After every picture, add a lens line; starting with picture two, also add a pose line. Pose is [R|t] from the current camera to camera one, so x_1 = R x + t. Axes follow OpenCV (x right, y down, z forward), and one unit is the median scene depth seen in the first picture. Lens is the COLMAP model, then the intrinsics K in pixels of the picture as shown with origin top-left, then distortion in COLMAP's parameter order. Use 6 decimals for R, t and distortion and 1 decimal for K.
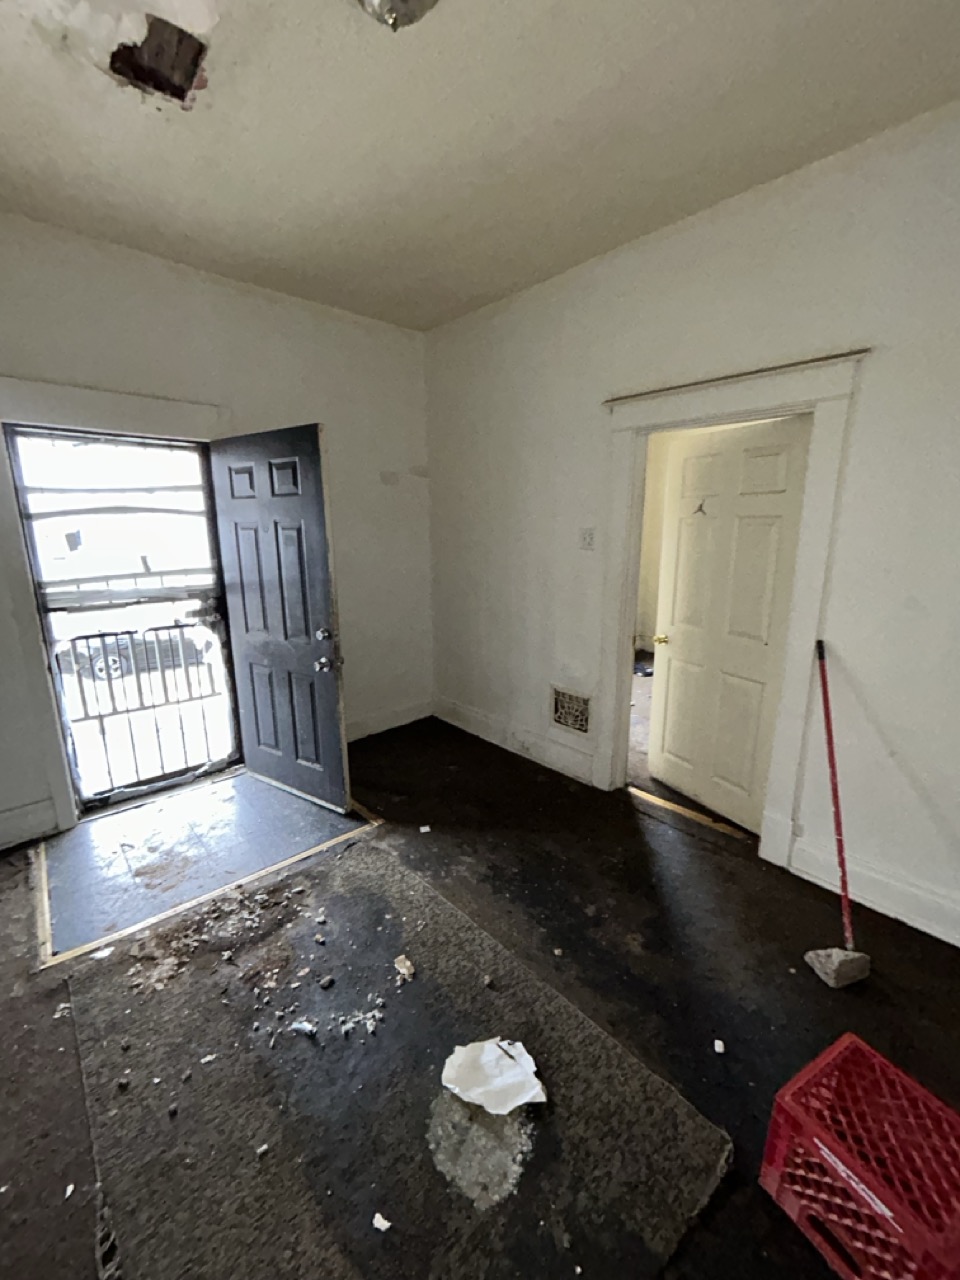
lens RADIAL K [[520.8, 0, 481.4], [0, 520.8, 637.6], [0, 0, 1]] dist [-0.000070, 0.000179]
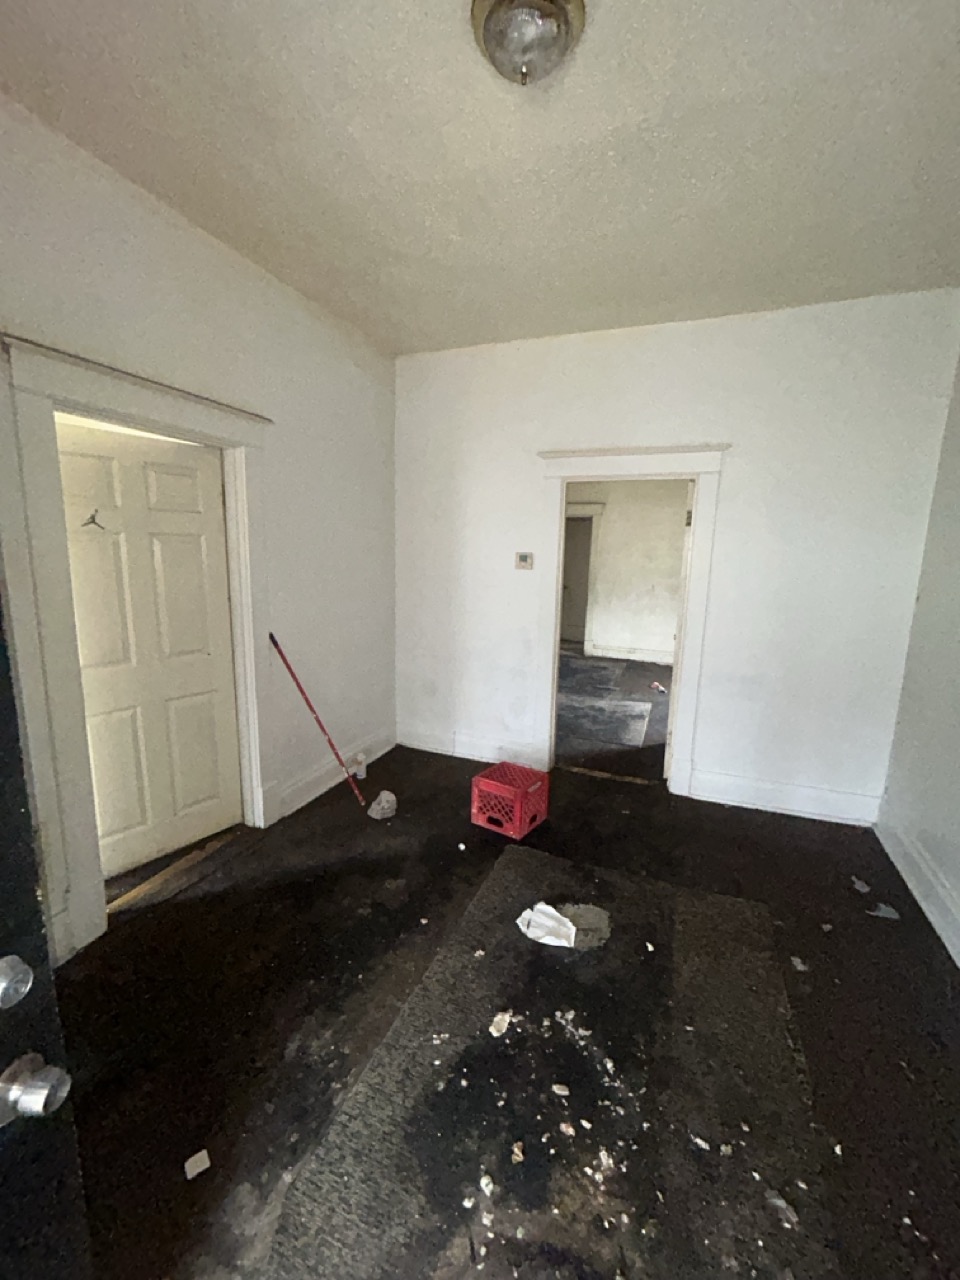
lens RADIAL K [[520.8, 0, 482.6], [0, 520.8, 637.8], [0, 0, 1]] dist [-0.000070, 0.000179]
pose [[-0.439128, -0.157869, 0.884446, -0.810838], [0.167771, 0.952715, 0.253353, -0.249254], [-0.882621, 0.259639, -0.391878, 1.166167]]
